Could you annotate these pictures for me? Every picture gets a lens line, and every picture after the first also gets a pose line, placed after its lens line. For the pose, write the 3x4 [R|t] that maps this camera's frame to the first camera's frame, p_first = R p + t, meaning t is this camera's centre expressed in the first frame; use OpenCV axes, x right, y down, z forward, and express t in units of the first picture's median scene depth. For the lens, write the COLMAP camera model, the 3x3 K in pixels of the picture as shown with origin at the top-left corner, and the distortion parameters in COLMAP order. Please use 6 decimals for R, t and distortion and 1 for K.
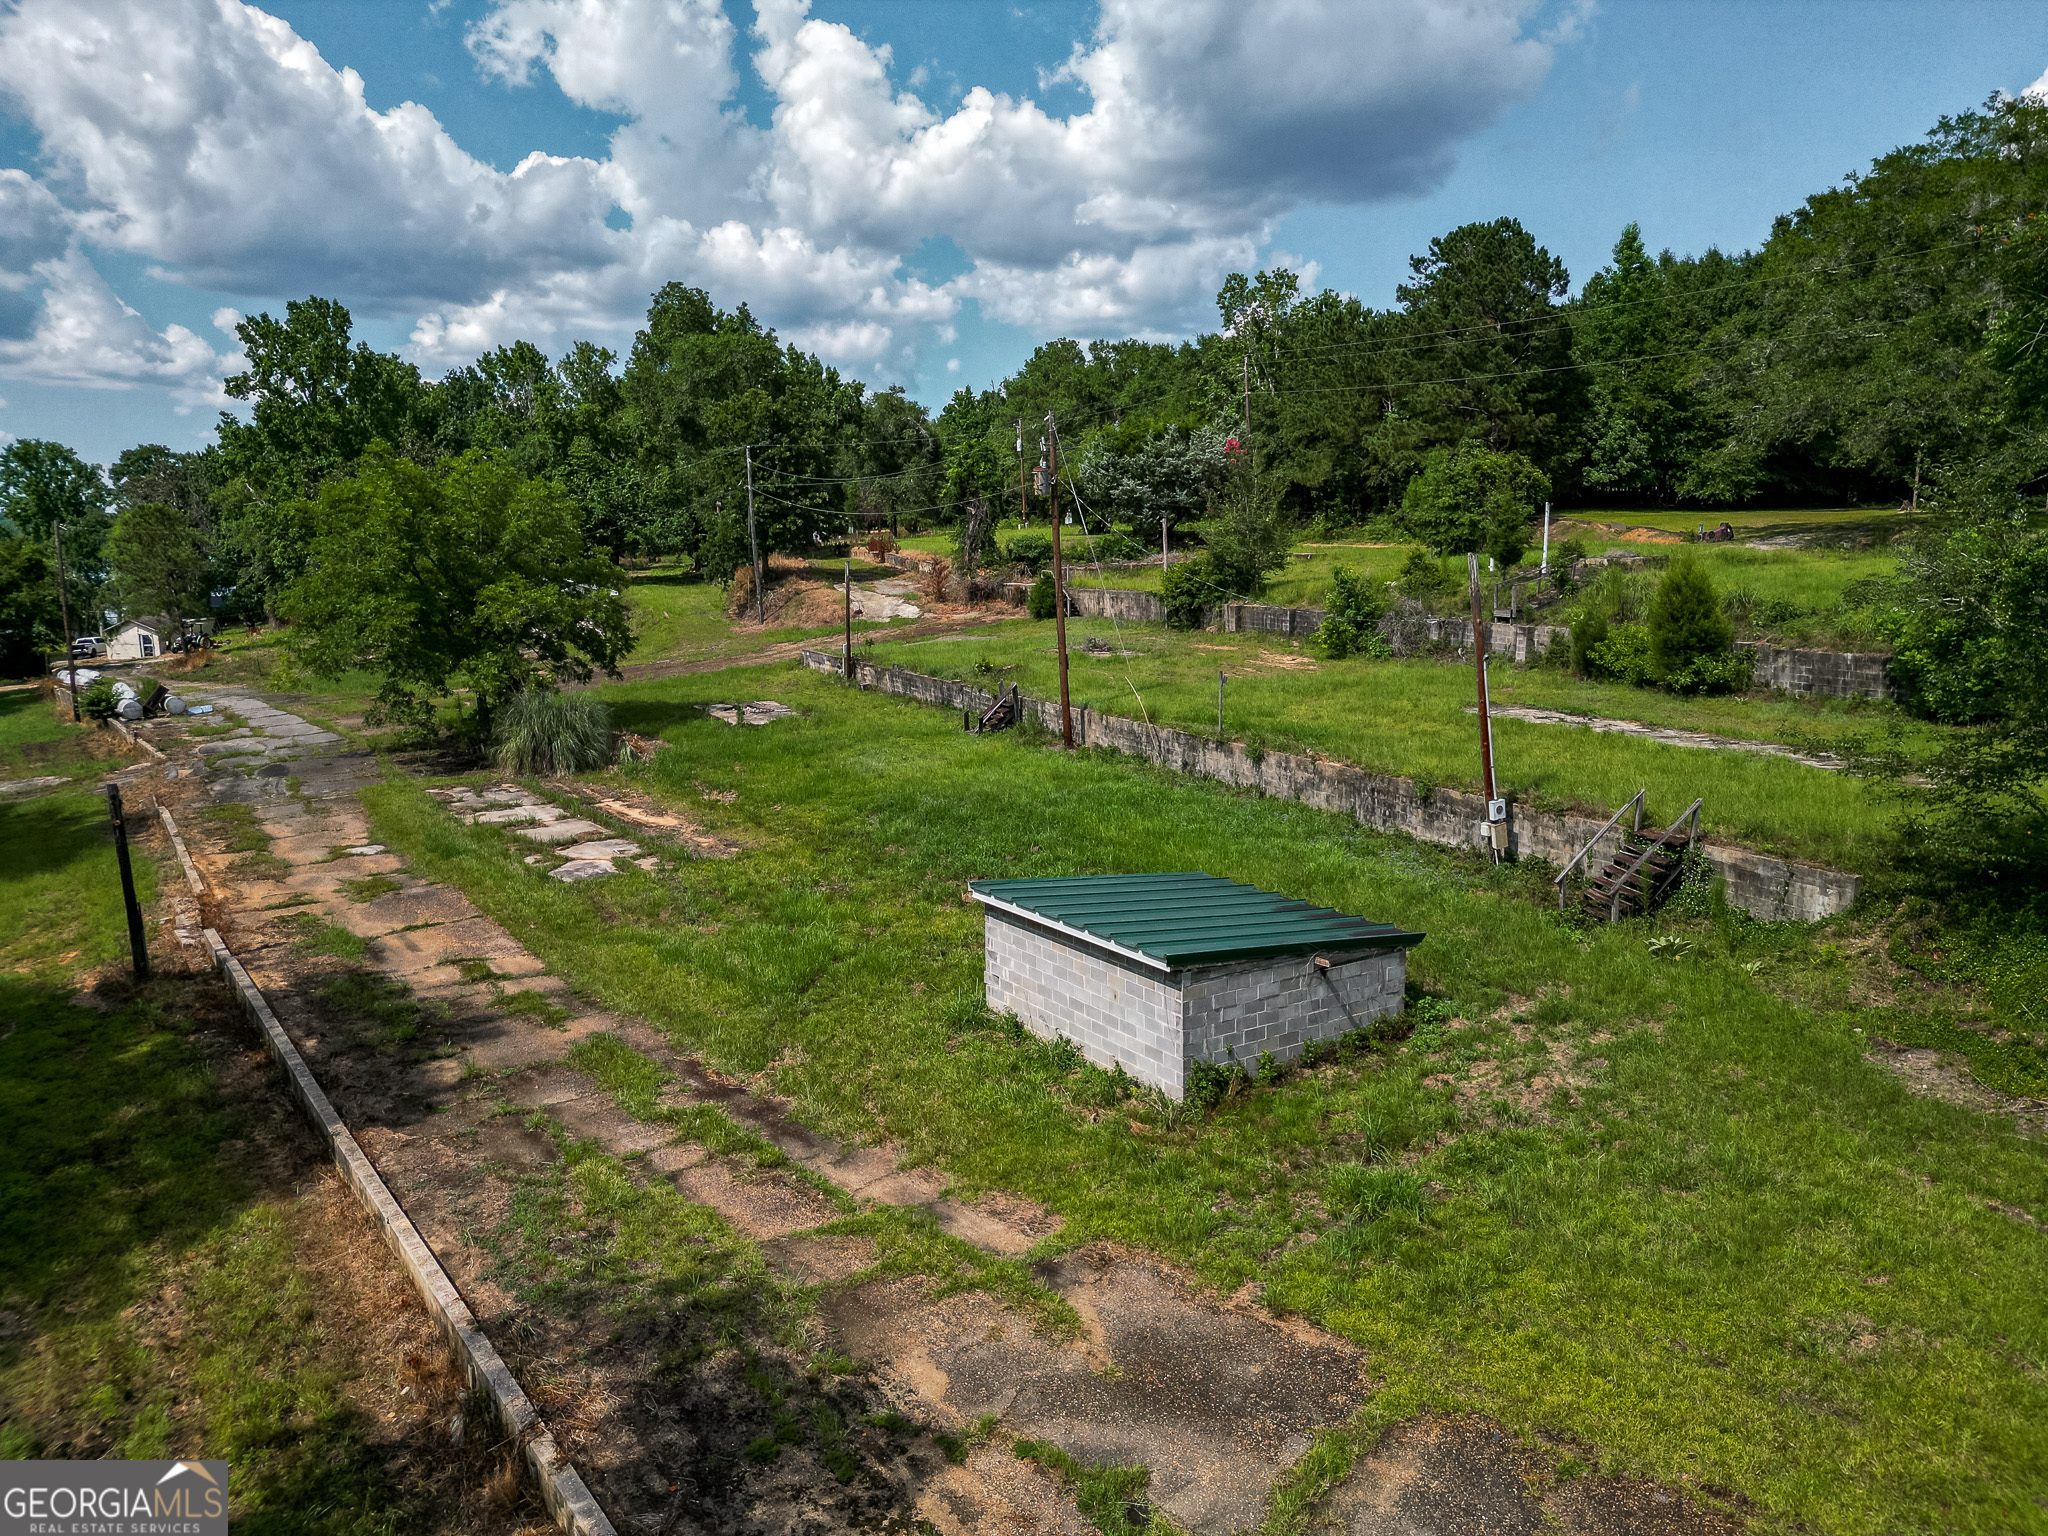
lens RADIAL K [[1434.6, 0, 1017.0], [0, 1434.6, 763.1], [0, 0, 1]] dist [0.057560, -0.052346]
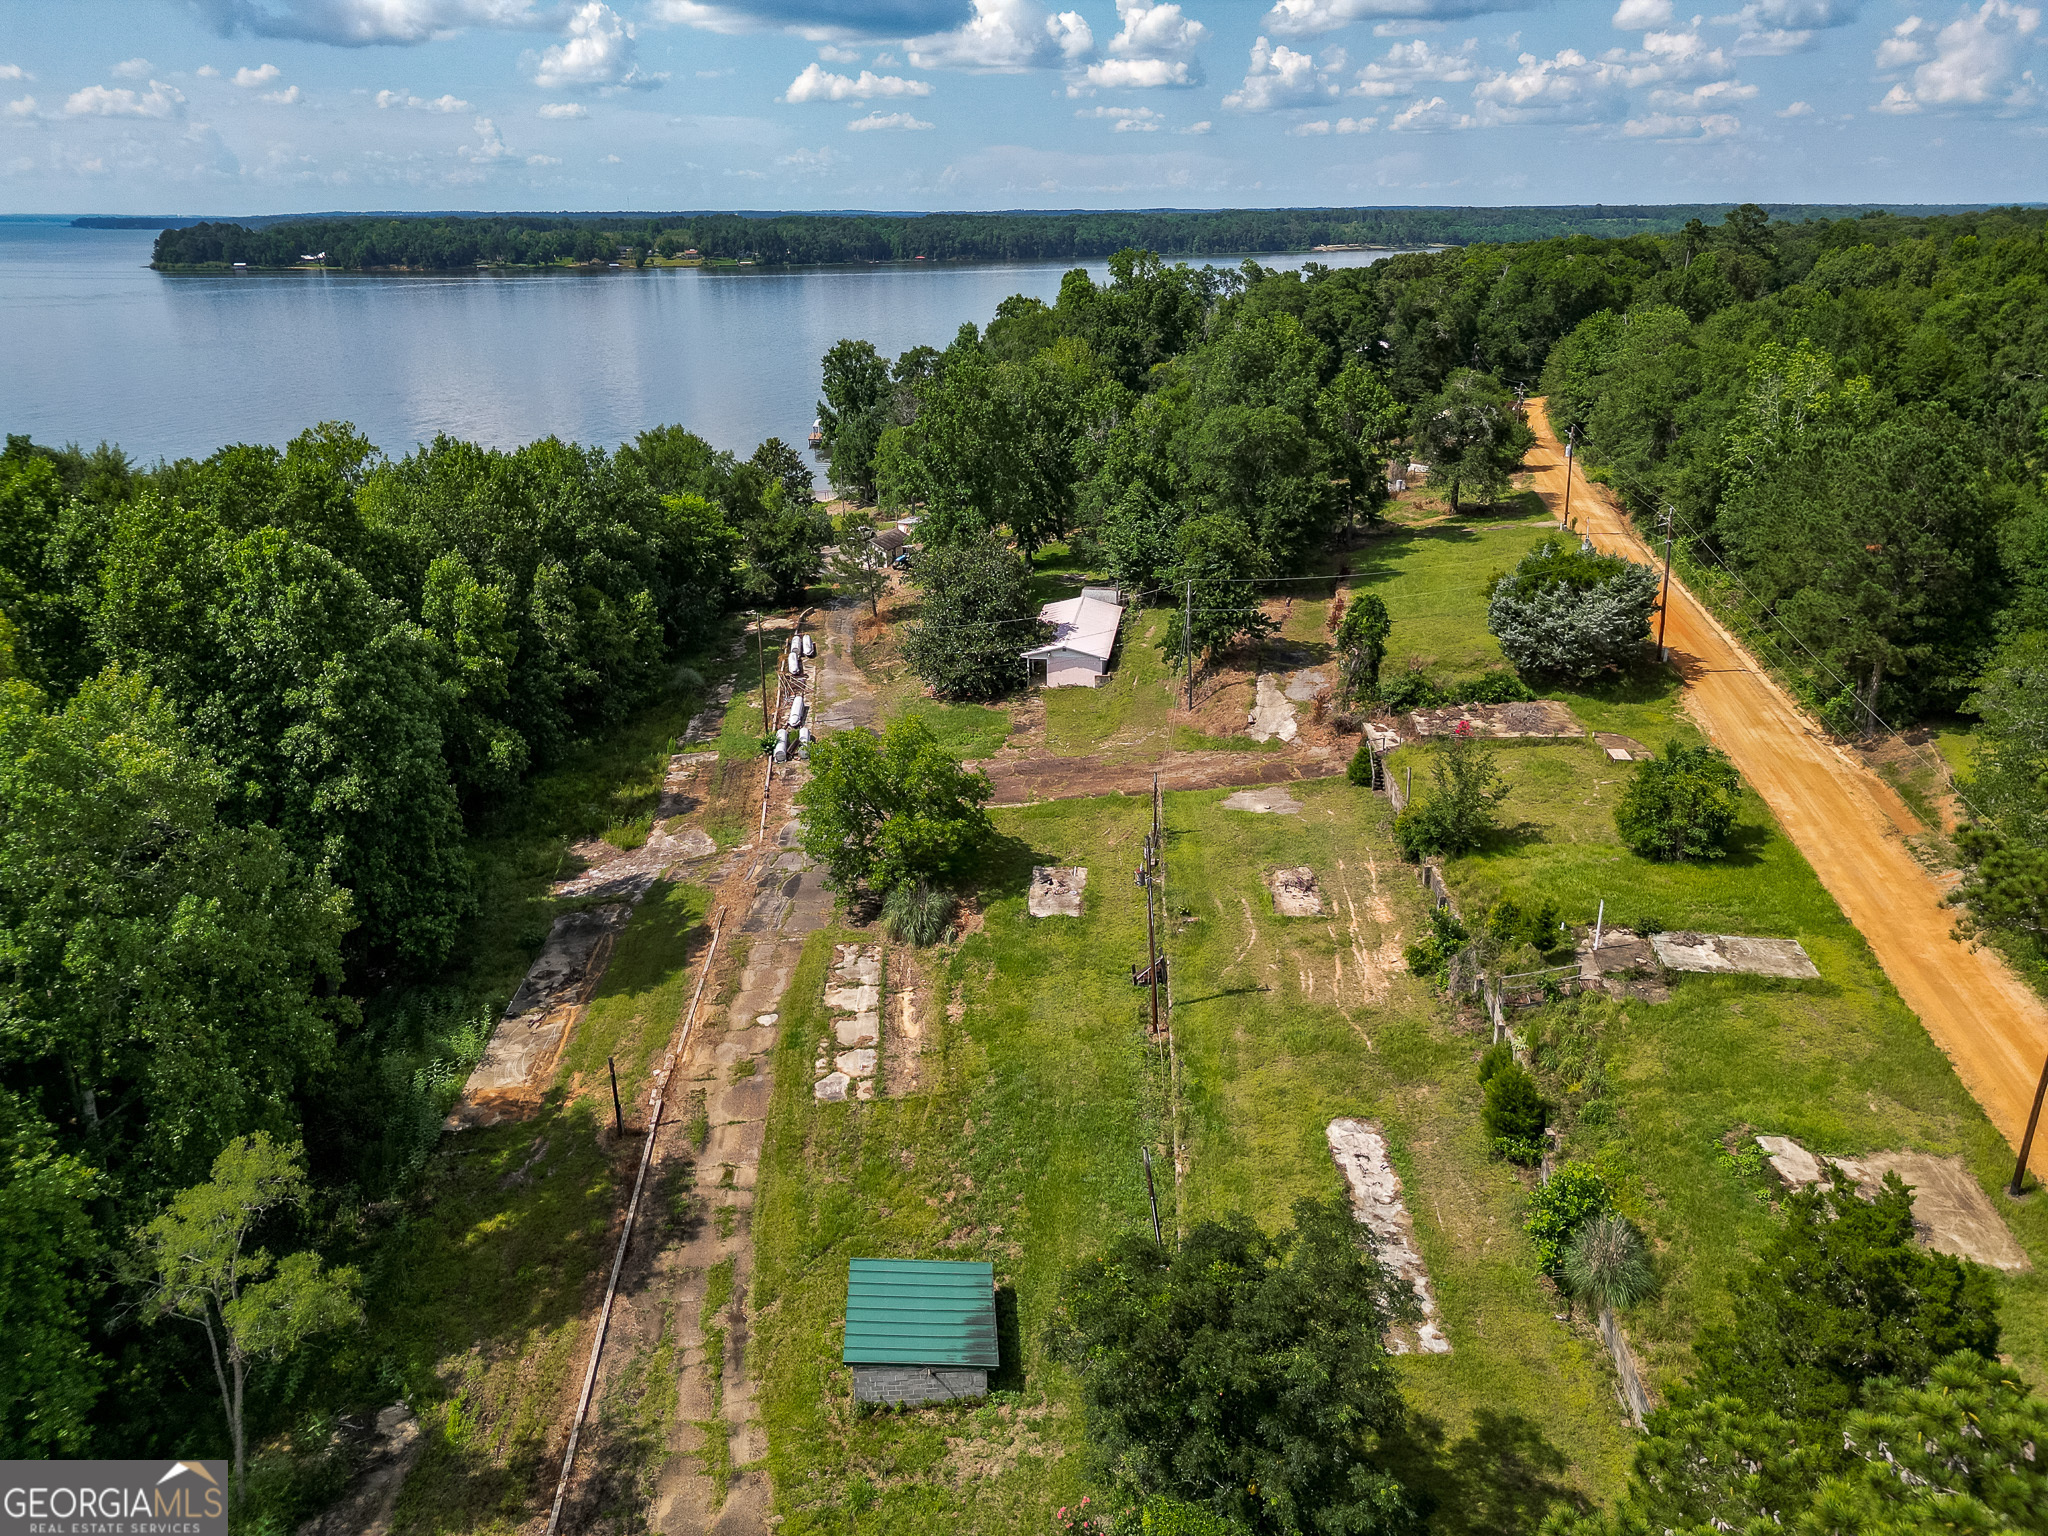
lens RADIAL K [[1434.6, 0, 1021.1], [0, 1434.6, 769.1], [0, 0, 1]] dist [0.057560, -0.052346]
pose [[0.856569, 0.184969, -0.481743, 1.527886], [-0.073344, 0.967712, 0.241150, -1.634388], [0.510794, -0.171229, 0.842479, -0.842147]]
